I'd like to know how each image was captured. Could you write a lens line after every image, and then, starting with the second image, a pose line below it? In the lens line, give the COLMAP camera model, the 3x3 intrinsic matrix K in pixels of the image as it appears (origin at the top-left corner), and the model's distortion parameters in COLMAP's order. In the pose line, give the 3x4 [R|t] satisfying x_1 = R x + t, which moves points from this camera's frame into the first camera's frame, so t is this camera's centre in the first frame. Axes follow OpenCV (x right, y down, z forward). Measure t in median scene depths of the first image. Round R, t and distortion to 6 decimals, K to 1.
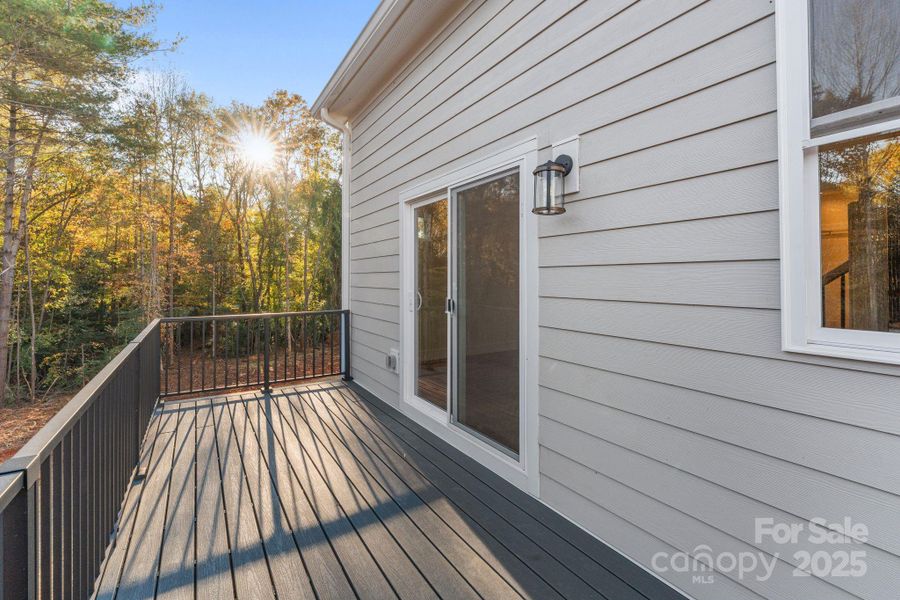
lens RADIAL K [[413.5, 0, 452.6], [0, 413.5, 276.7], [0, 0, 1]] dist [-0.003677, -0.000255]
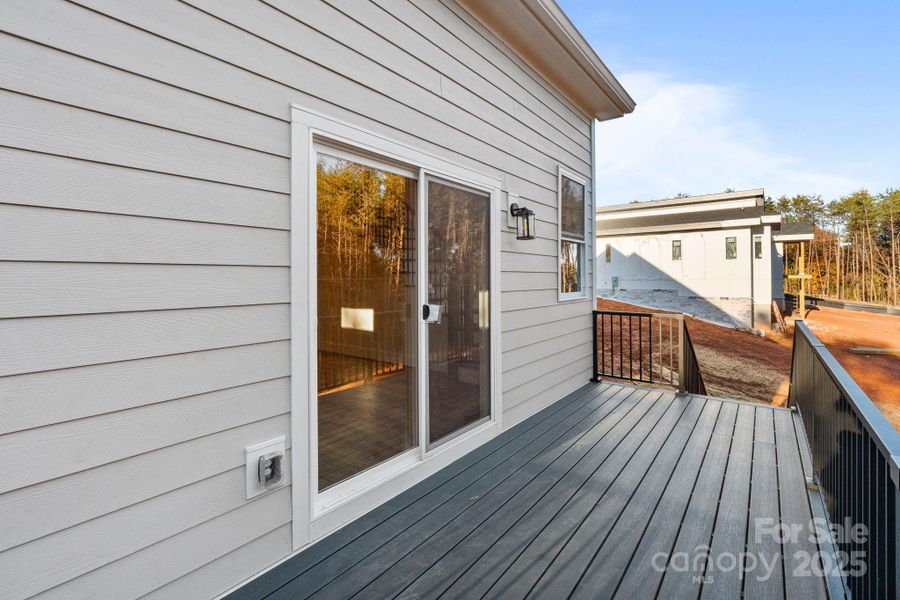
lens RADIAL K [[413.5, 0, 452.6], [0, 413.5, 276.7], [0, 0, 1]] dist [-0.003677, -0.000255]
pose [[-0.355706, 0.008052, 0.934563, -1.009106], [0.001789, 0.999967, -0.007935, 0.007025], [-0.934596, -0.001151, -0.355709, 1.559513]]
